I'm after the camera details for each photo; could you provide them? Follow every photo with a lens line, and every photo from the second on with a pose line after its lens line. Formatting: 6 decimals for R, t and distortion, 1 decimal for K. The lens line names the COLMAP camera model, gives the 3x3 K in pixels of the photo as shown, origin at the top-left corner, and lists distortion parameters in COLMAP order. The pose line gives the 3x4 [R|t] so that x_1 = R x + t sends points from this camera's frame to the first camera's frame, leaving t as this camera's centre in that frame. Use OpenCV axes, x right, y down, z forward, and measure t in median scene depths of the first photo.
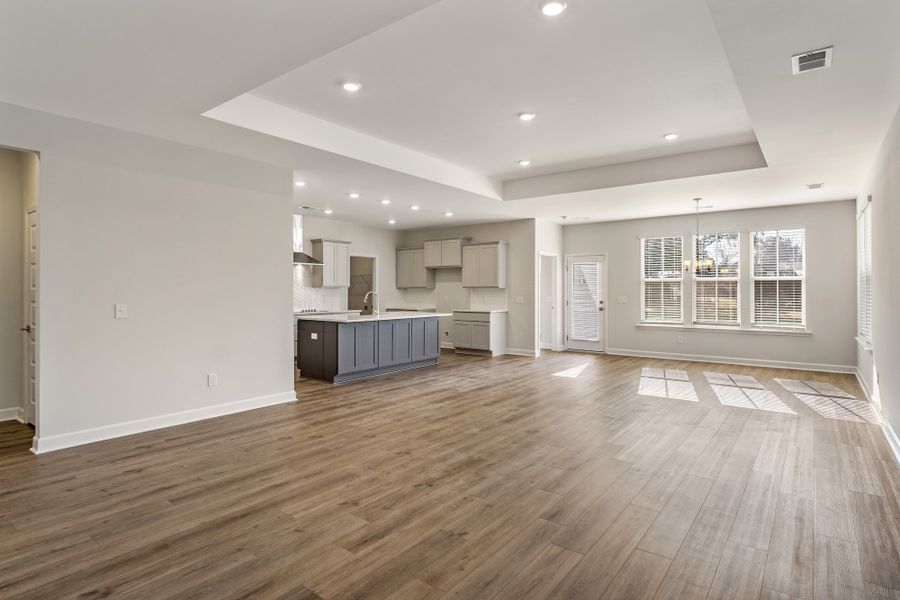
lens RADIAL K [[473.8, 0, 450.9], [0, 473.8, 287.5], [0, 0, 1]] dist [-0.000762, -0.000654]
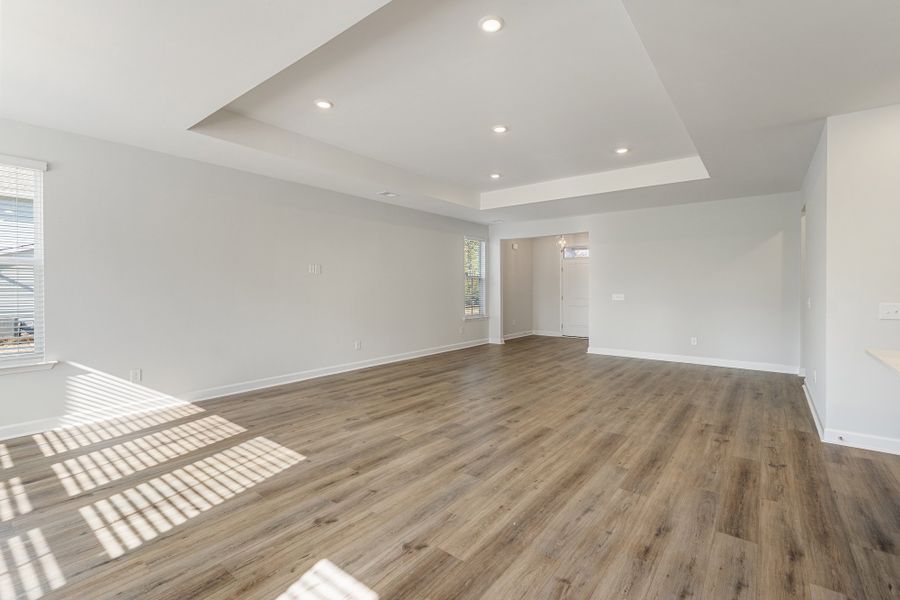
lens RADIAL K [[401.9, 0, 448.4], [0, 401.9, 291.5], [0, 0, 1]] dist [0.000023, 0.000149]
pose [[-0.999928, -0.002286, 0.011740, 0.151502], [-0.002255, 0.999994, 0.002629, 0.008970], [-0.011746, 0.002603, -0.999928, 1.083007]]
